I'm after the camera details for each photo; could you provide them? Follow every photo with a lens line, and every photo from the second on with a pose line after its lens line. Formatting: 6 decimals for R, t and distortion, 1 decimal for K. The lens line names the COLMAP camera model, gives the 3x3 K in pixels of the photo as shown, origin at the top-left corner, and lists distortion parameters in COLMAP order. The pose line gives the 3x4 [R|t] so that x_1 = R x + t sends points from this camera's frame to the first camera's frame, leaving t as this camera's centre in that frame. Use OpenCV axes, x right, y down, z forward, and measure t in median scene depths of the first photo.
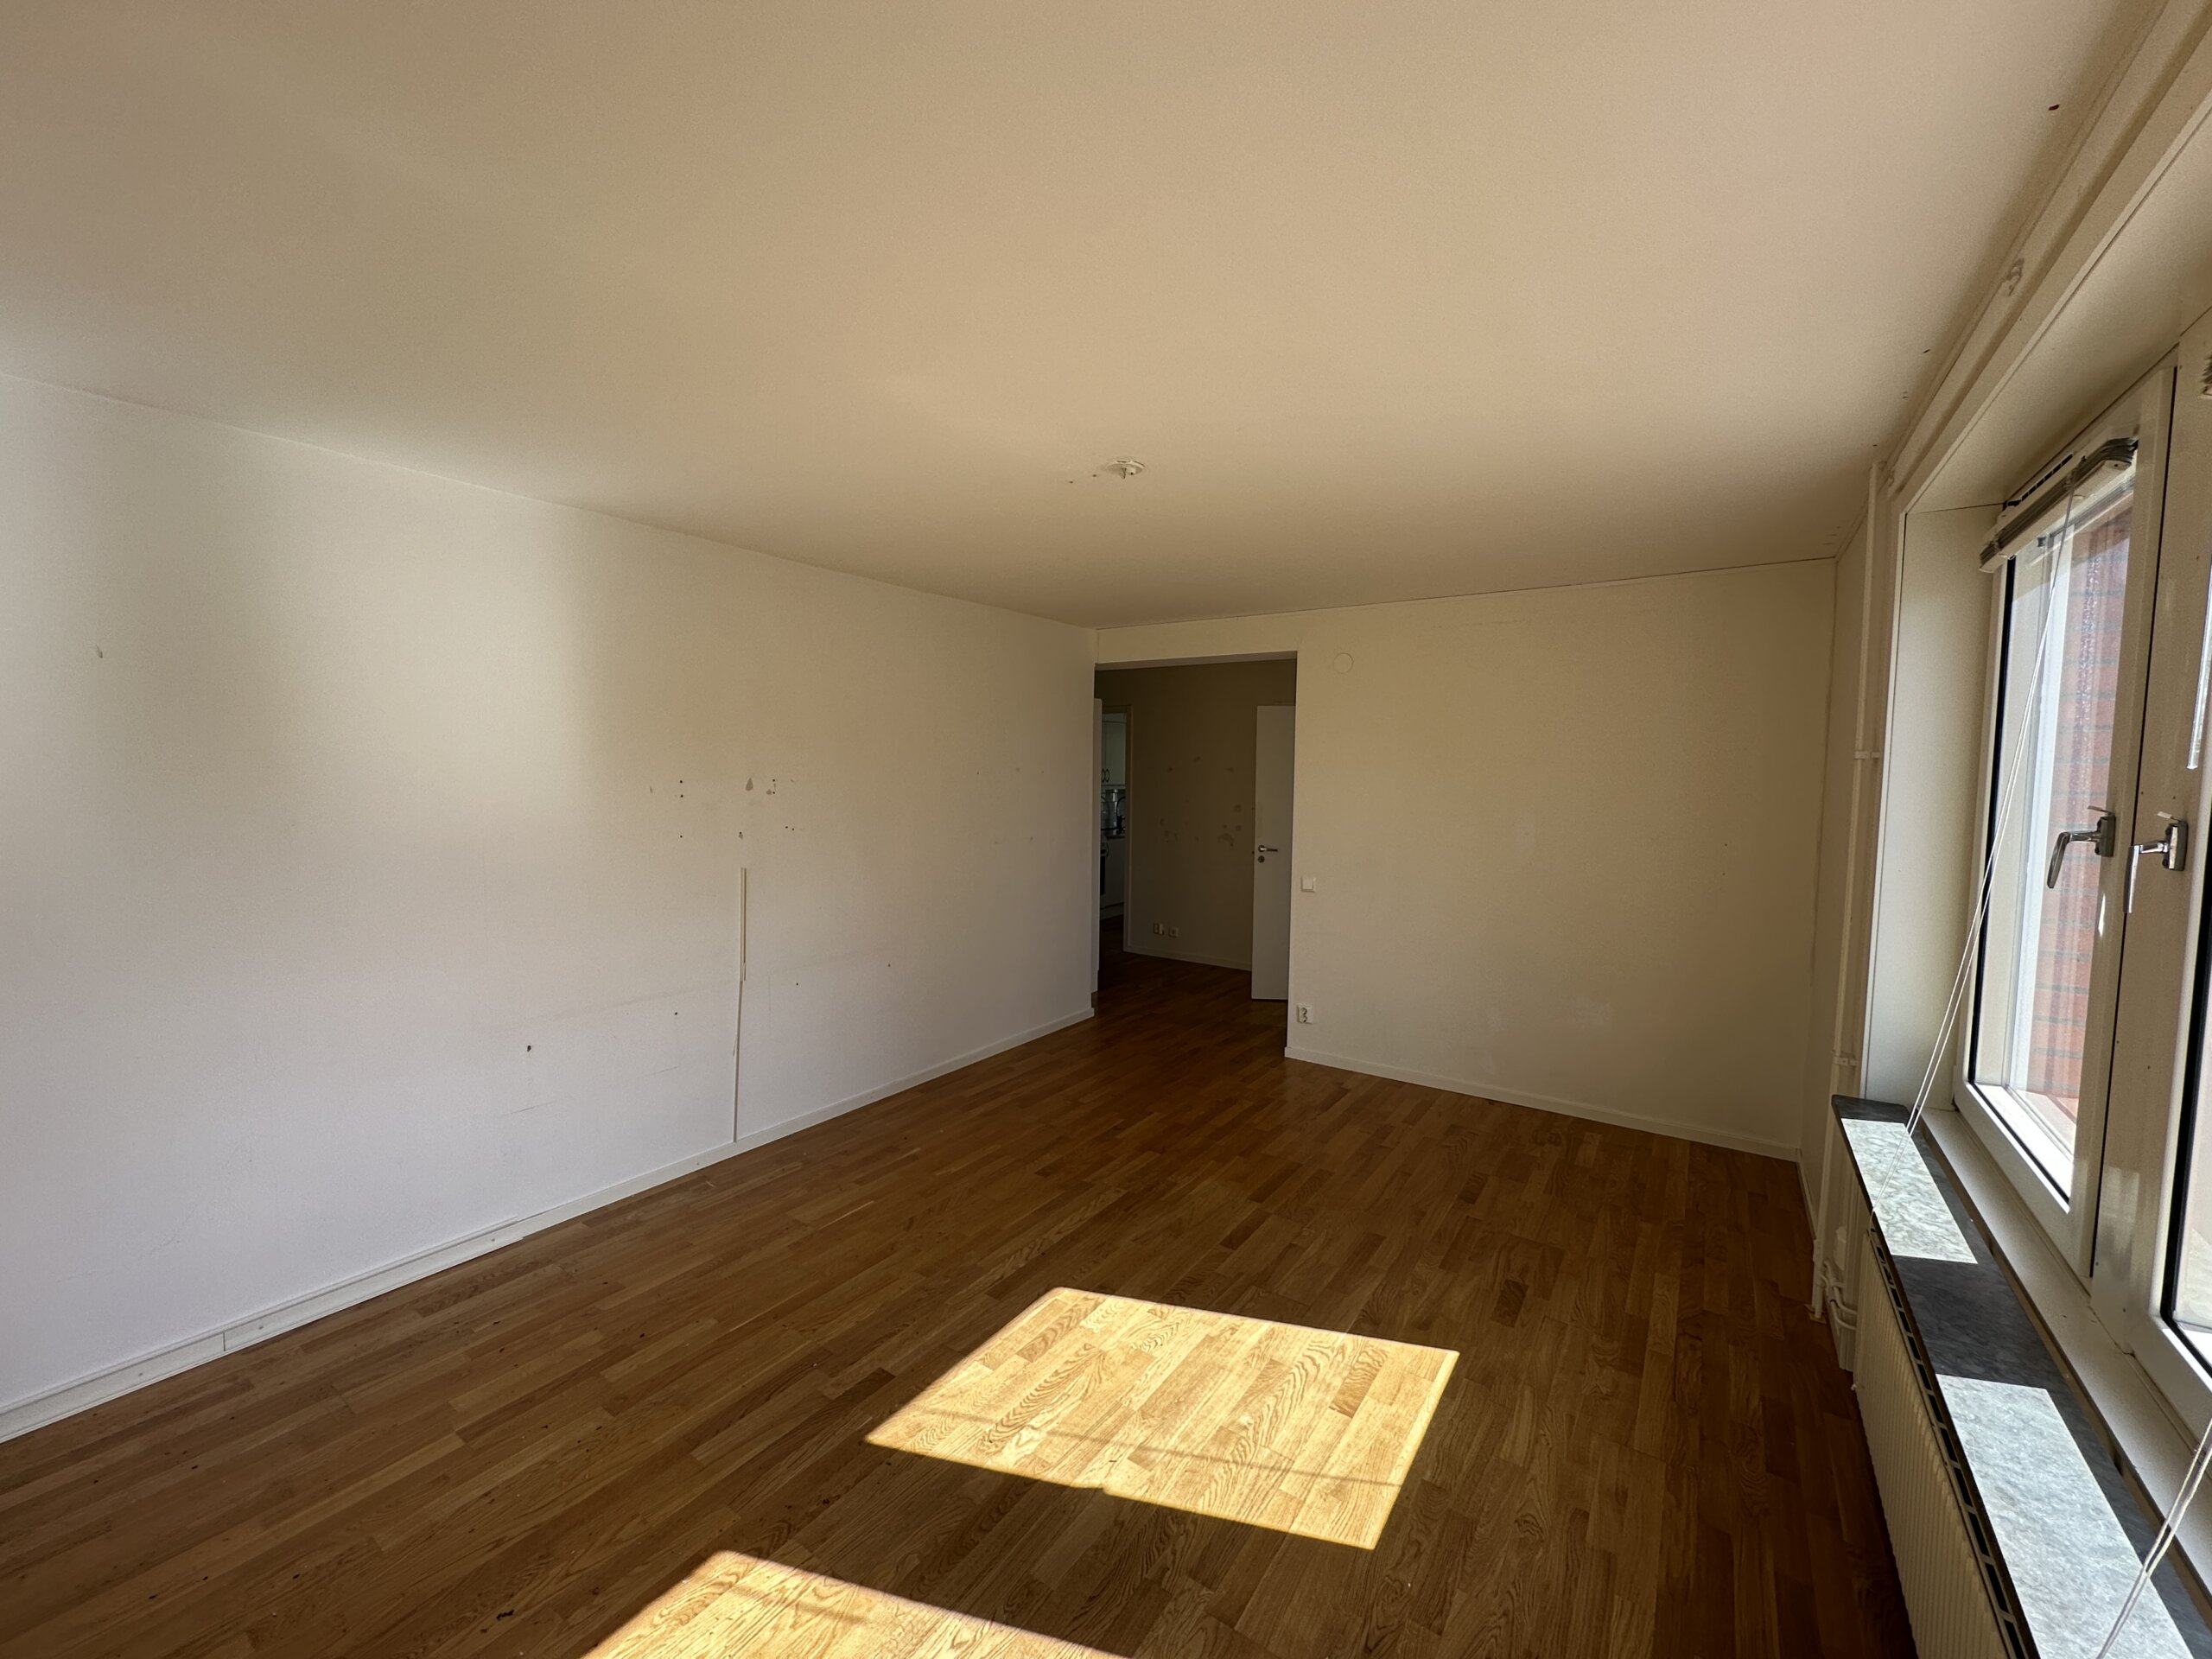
lens RADIAL K [[881.1, 0, 1109.0], [0, 881.1, 826.9], [0, 0, 1]] dist [-0.002714, 0.000263]
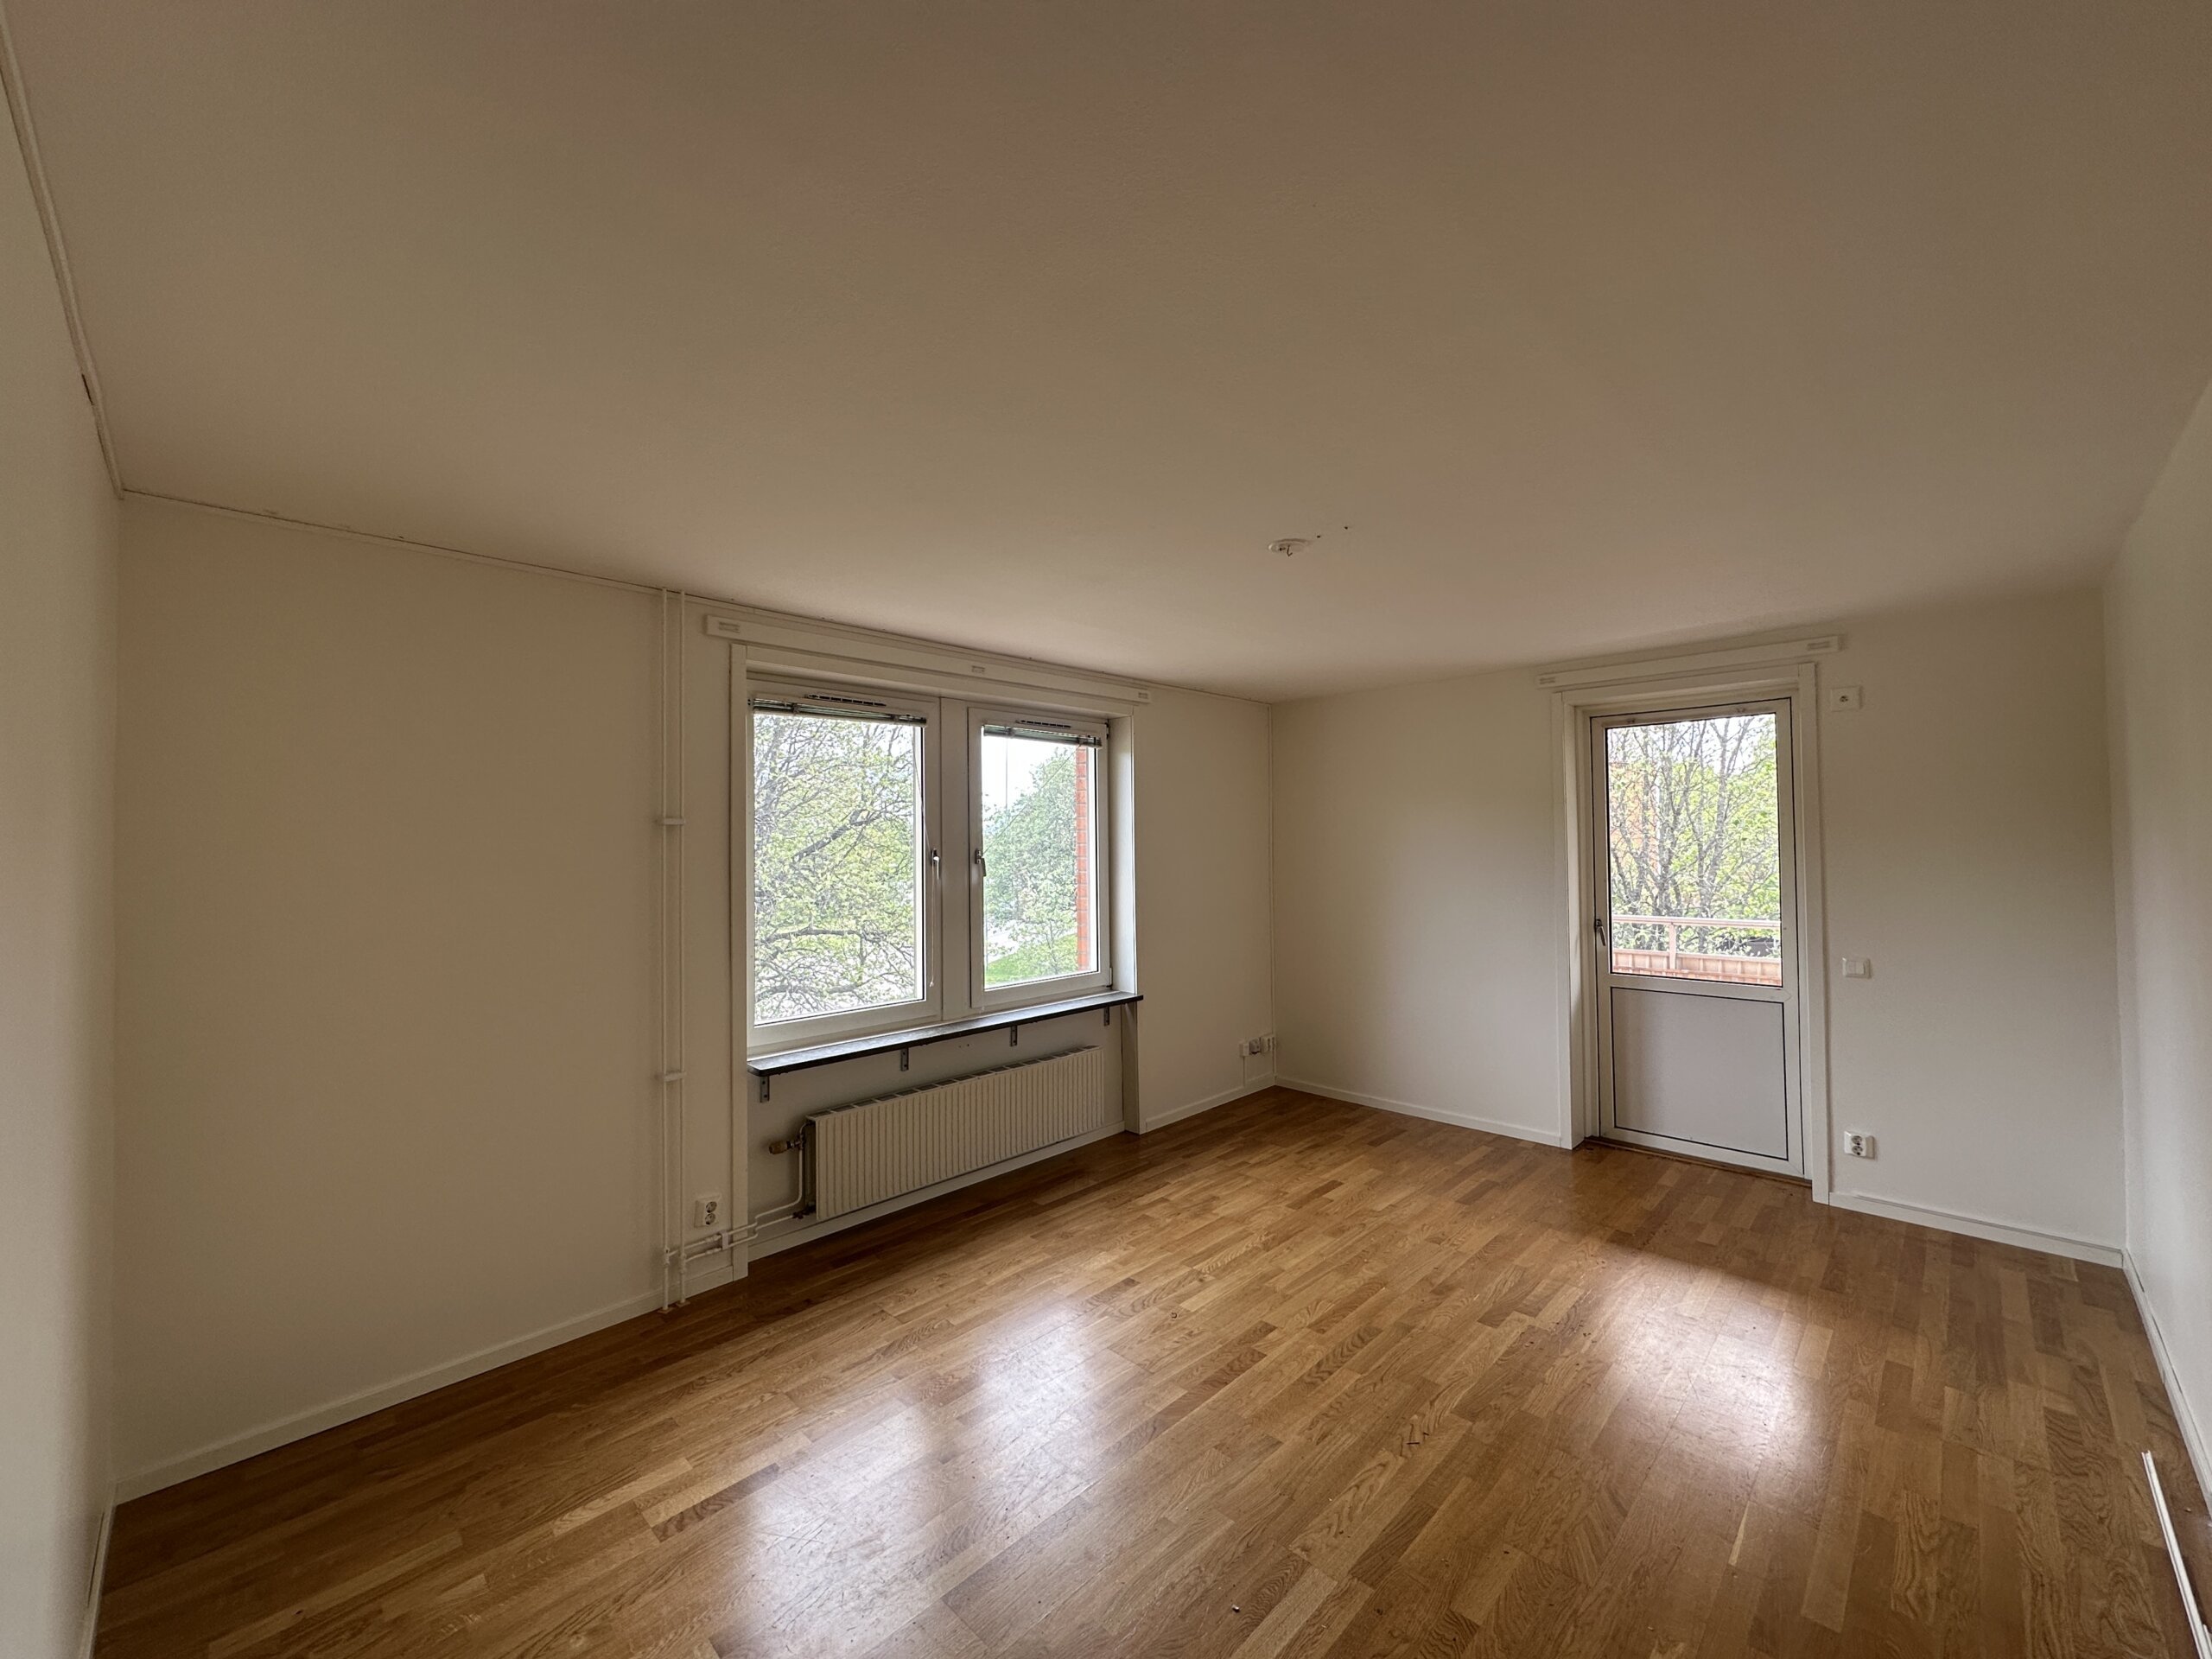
lens RADIAL K [[881.1, 0, 1109.0], [0, 881.1, 826.9], [0, 0, 1]] dist [-0.002714, 0.000263]
pose [[-0.986963, 0.003611, 0.160908, 0.050514], [0.011896, 0.998650, 0.050554, -0.104960], [-0.160509, 0.051809, -0.985674, 1.773194]]
